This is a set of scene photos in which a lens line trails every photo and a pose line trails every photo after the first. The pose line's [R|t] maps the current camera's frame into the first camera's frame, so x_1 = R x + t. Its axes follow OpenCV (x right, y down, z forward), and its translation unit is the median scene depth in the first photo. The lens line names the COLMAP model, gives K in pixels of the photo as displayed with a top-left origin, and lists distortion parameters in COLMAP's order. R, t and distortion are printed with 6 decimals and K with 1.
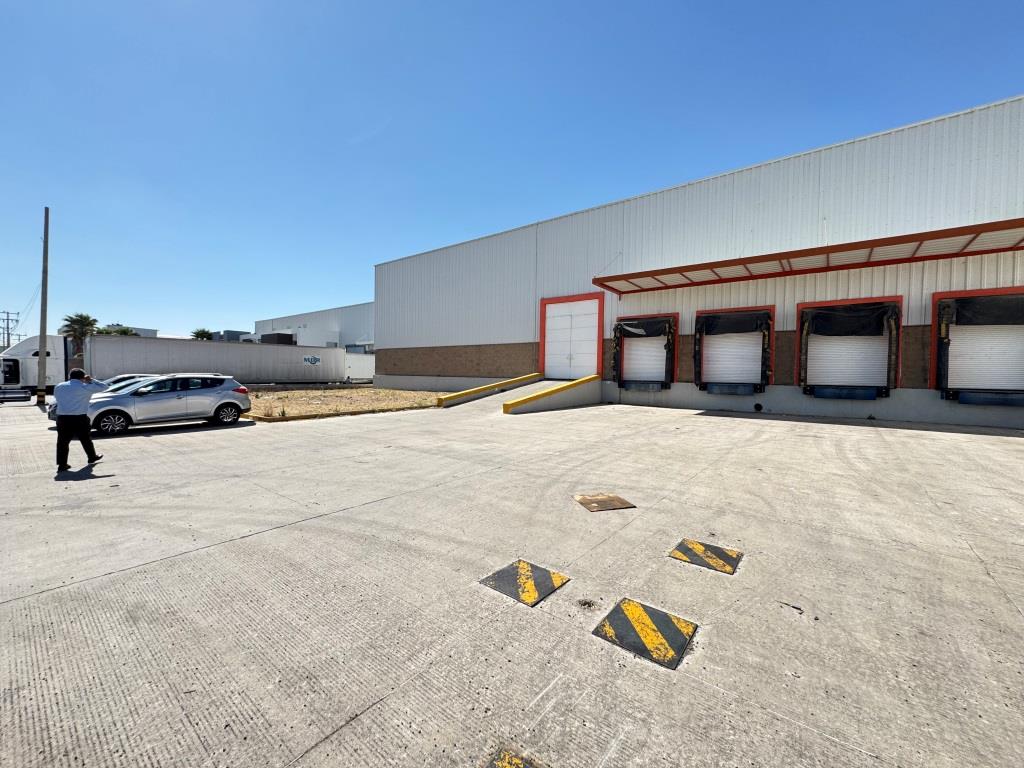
lens RADIAL K [[409.3, 0, 510.4], [0, 409.3, 382.9], [0, 0, 1]] dist [-0.001841, 0.000332]
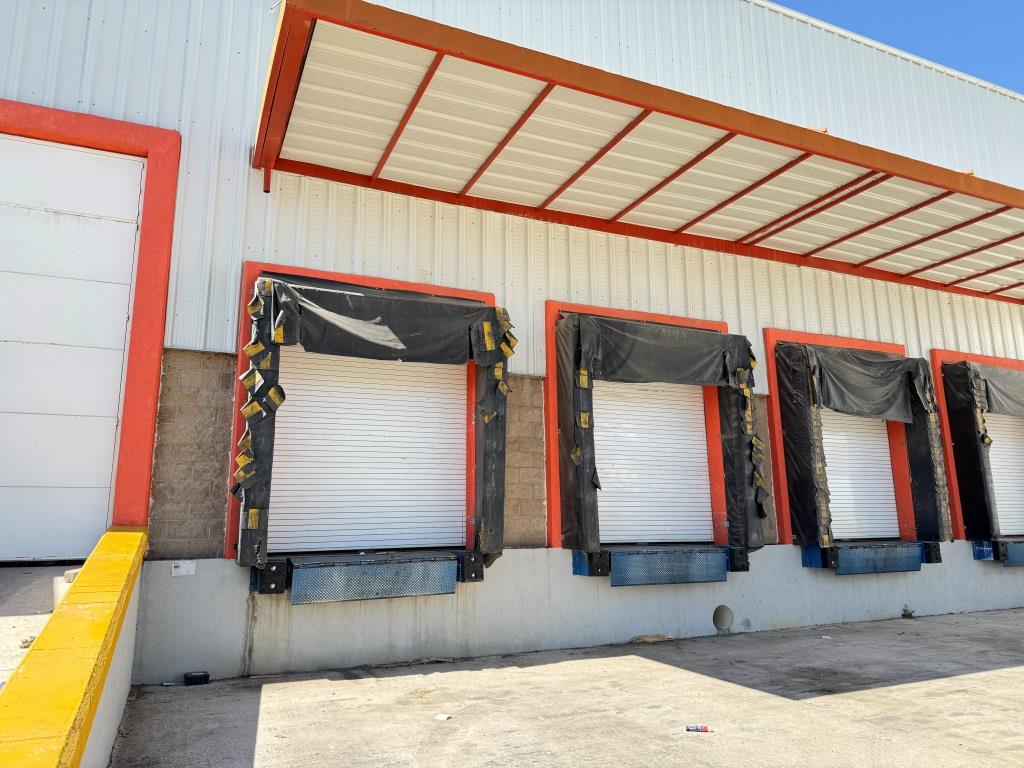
lens RADIAL K [[716.4, 0, 513.3], [0, 716.4, 376.7], [0, 0, 1]] dist [0.034009, -0.006445]
pose [[0.461743, 0.159134, 0.872623, -0.002918], [0.039984, 0.979041, -0.199698, -0.018263], [-0.886112, 0.127100, 0.445703, 0.822042]]
